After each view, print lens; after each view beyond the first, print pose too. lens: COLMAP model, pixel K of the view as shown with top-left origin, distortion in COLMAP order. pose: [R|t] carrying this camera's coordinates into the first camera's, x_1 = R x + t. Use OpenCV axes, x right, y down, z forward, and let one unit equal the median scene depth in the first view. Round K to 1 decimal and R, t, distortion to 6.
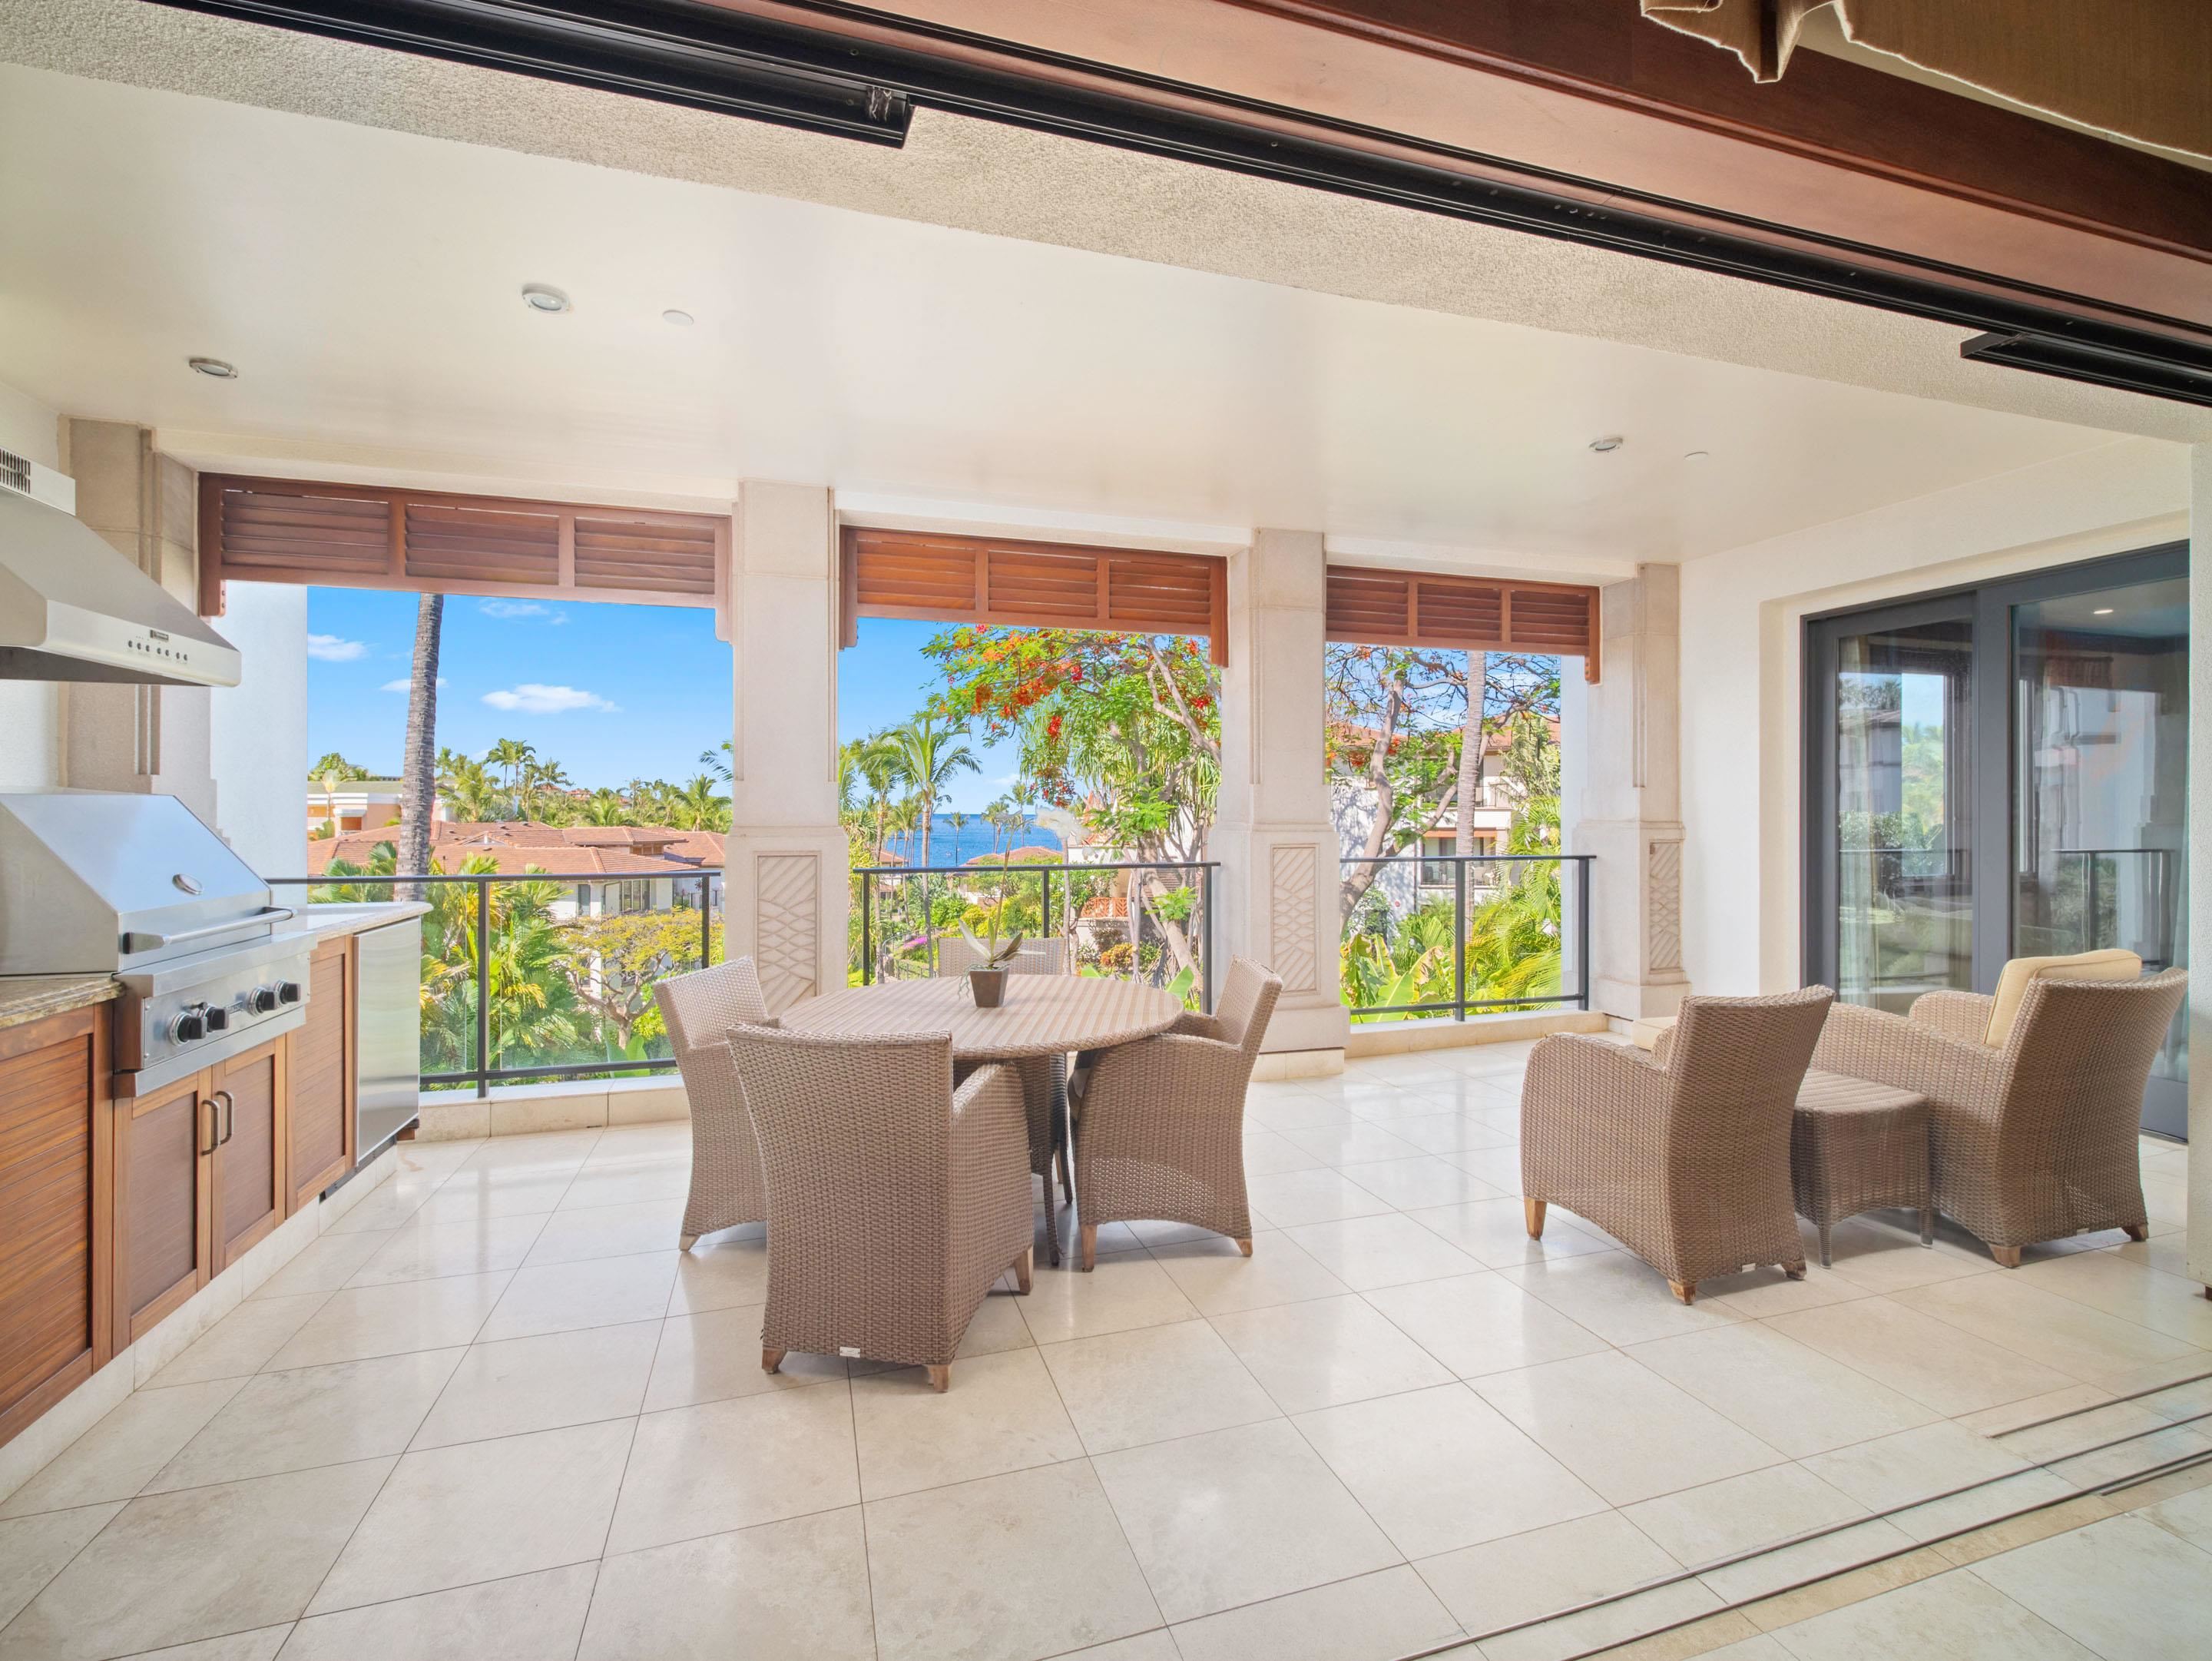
lens RADIAL K [[986.2, 0, 1096.9], [0, 986.2, 824.0], [0, 0, 1]] dist [-0.000243, -0.000326]
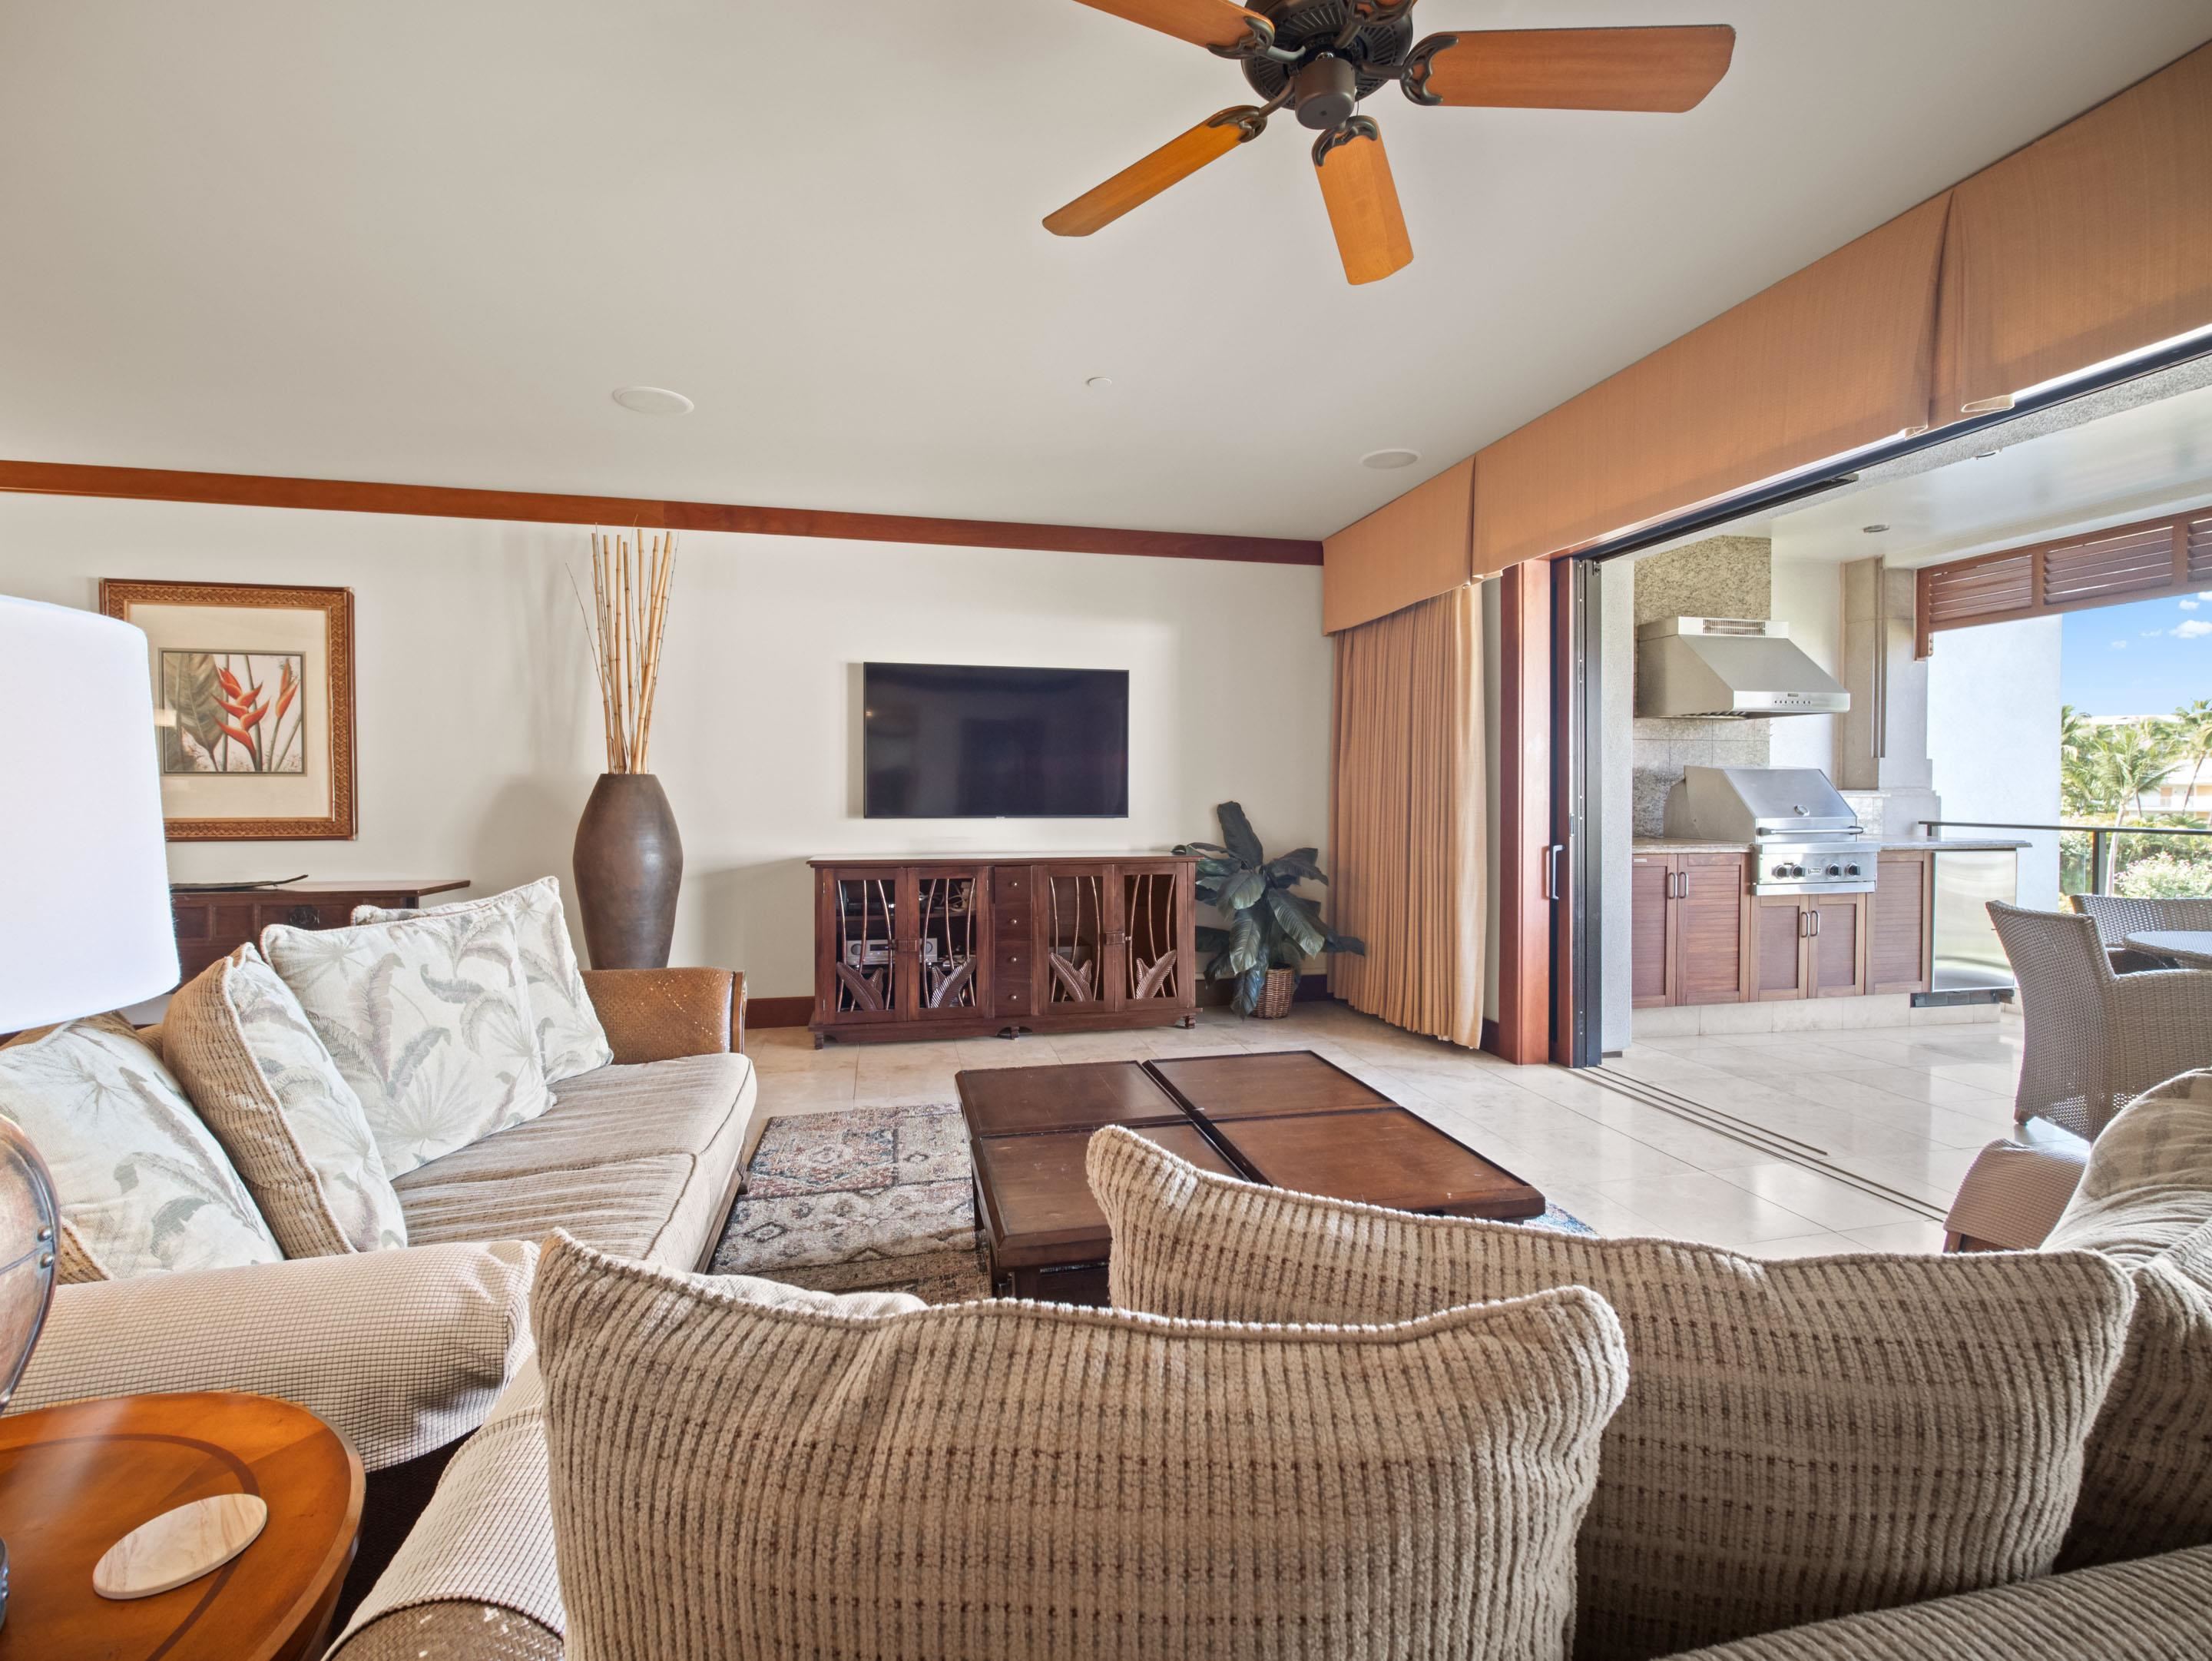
lens RADIAL K [[986.2, 0, 1096.9], [0, 986.2, 824.0], [0, 0, 1]] dist [-0.000243, -0.000326]
pose [[-0.074746, 0.031614, -0.996701, 0.081211], [-0.011770, 0.999400, 0.032582, 0.002593], [0.997133, 0.014167, -0.074329, -0.021891]]
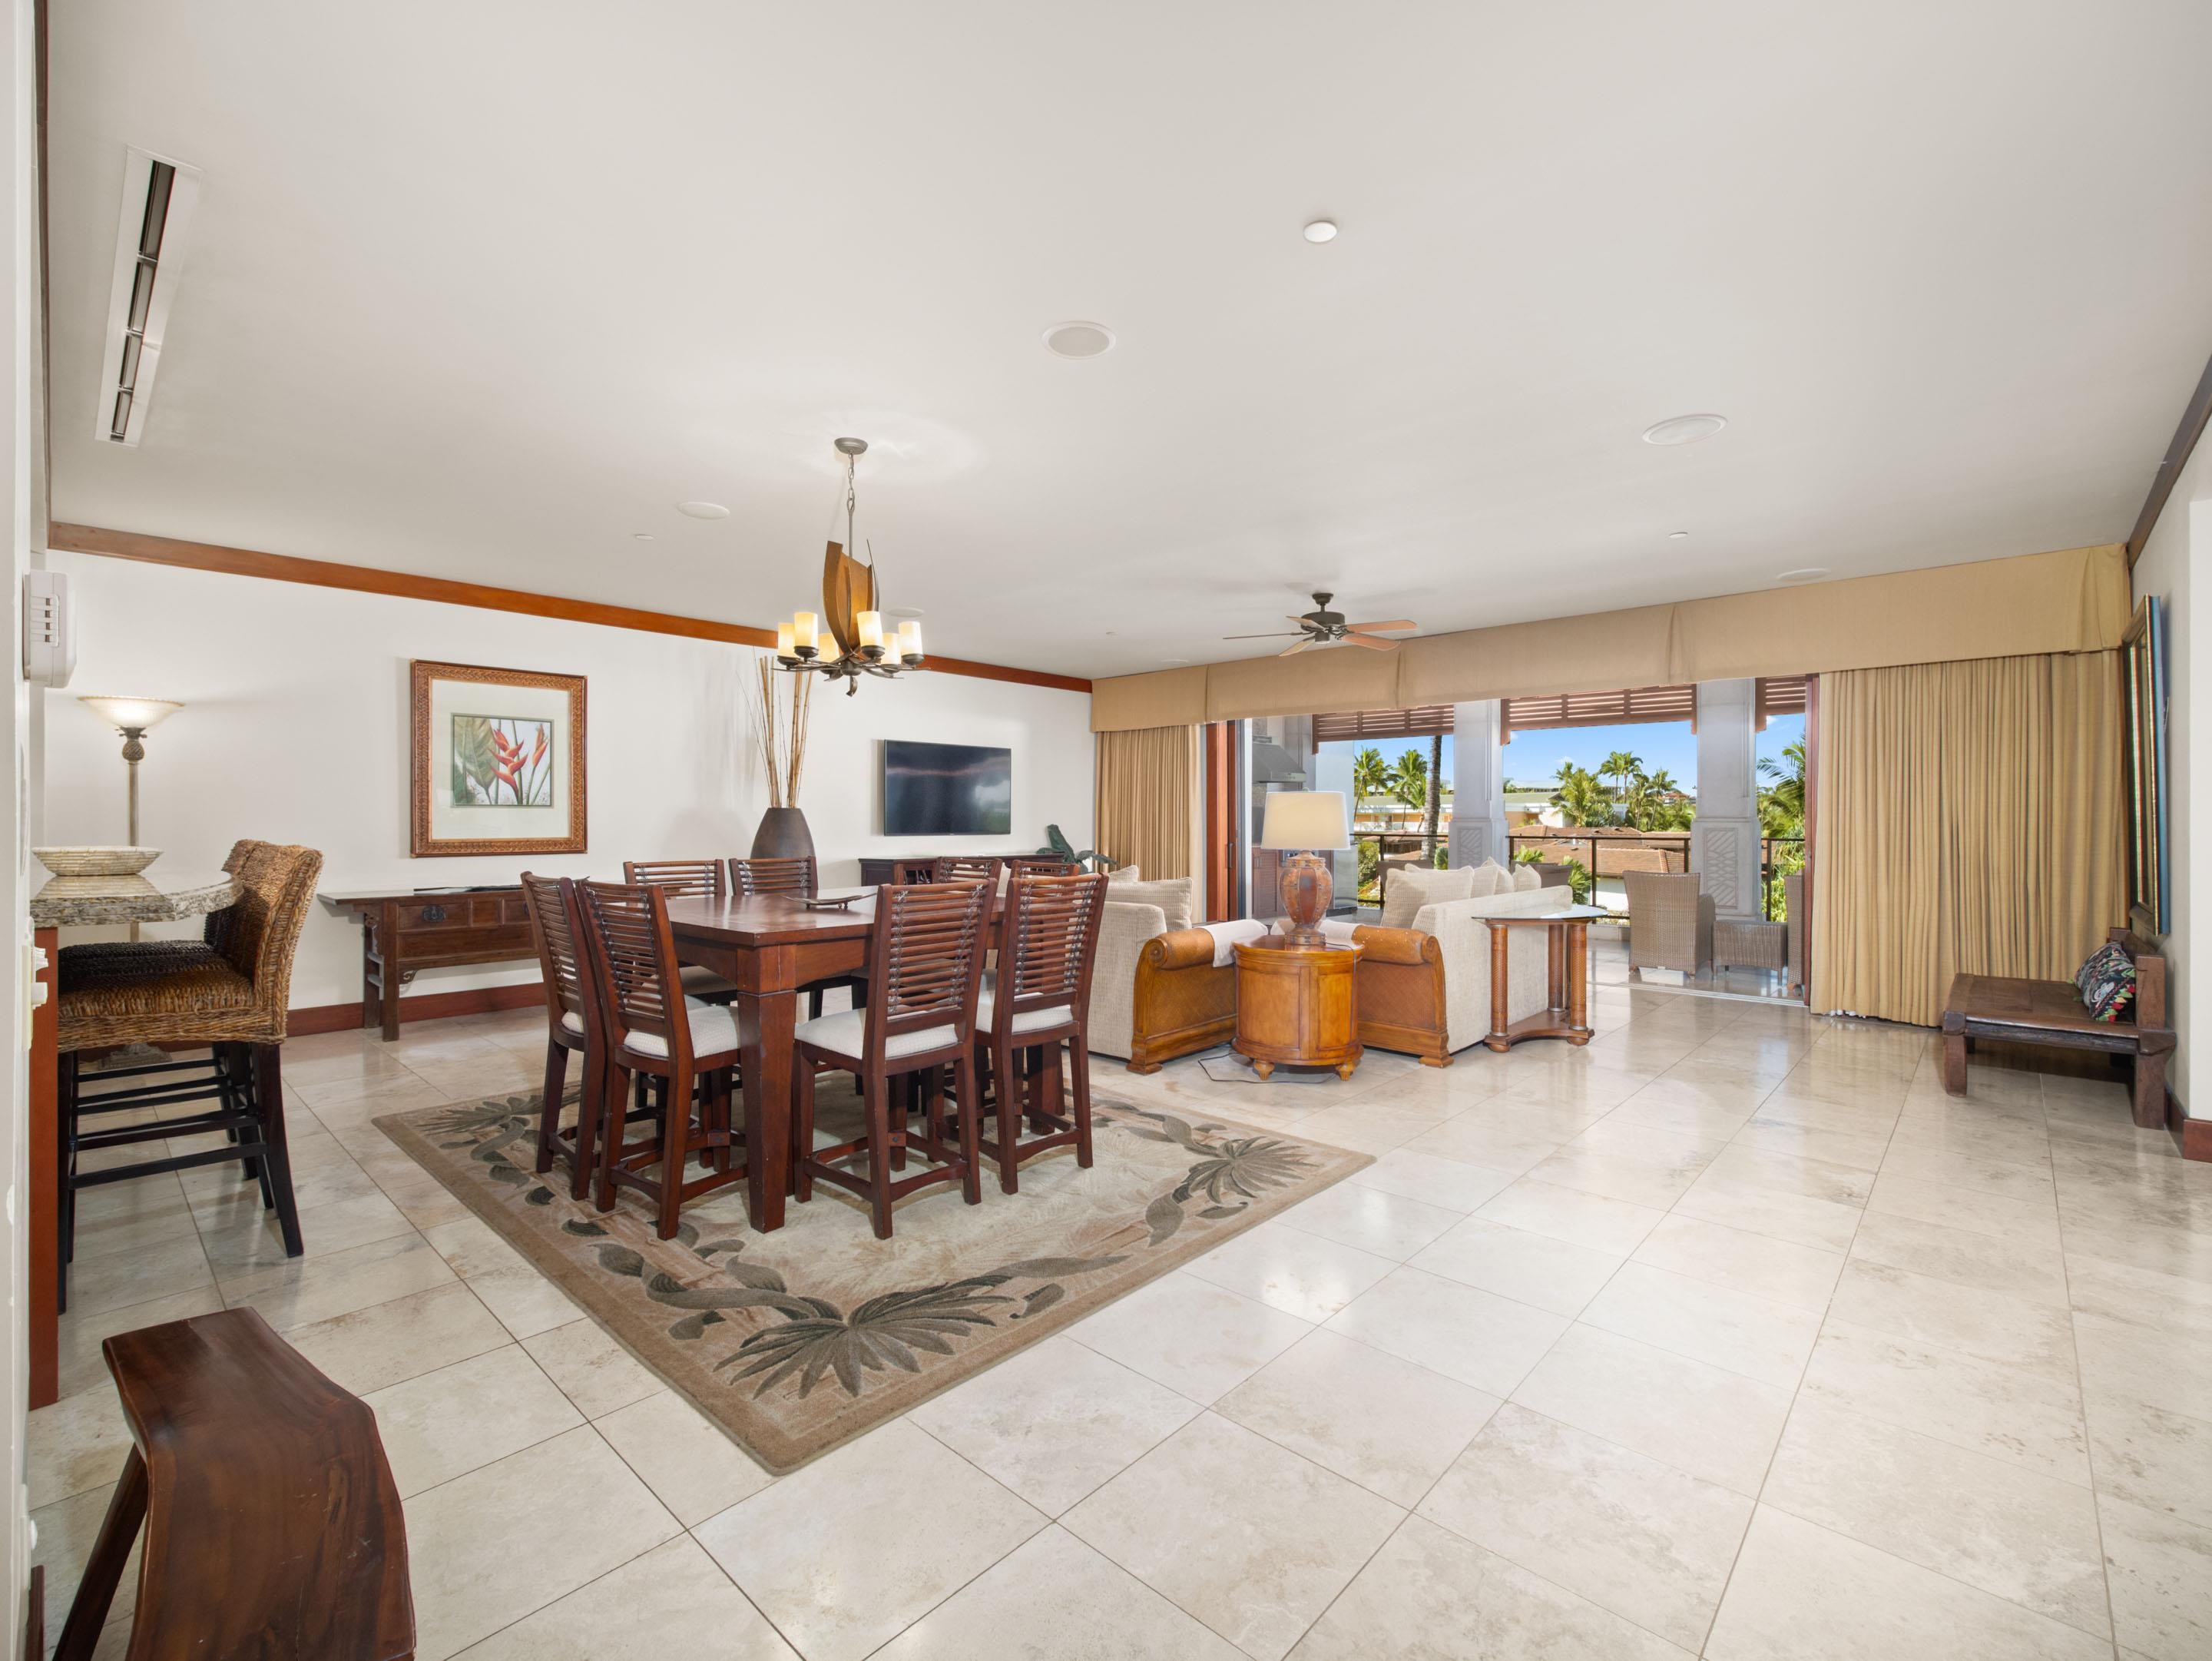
lens RADIAL K [[986.2, 0, 1096.9], [0, 986.2, 824.0], [0, 0, 1]] dist [-0.000243, -0.000326]
pose [[0.501048, 0.005394, -0.865403, 0.157685], [-0.011902, 0.999929, -0.000659, 0.003504], [0.865338, 0.010630, 0.501076, -0.127072]]
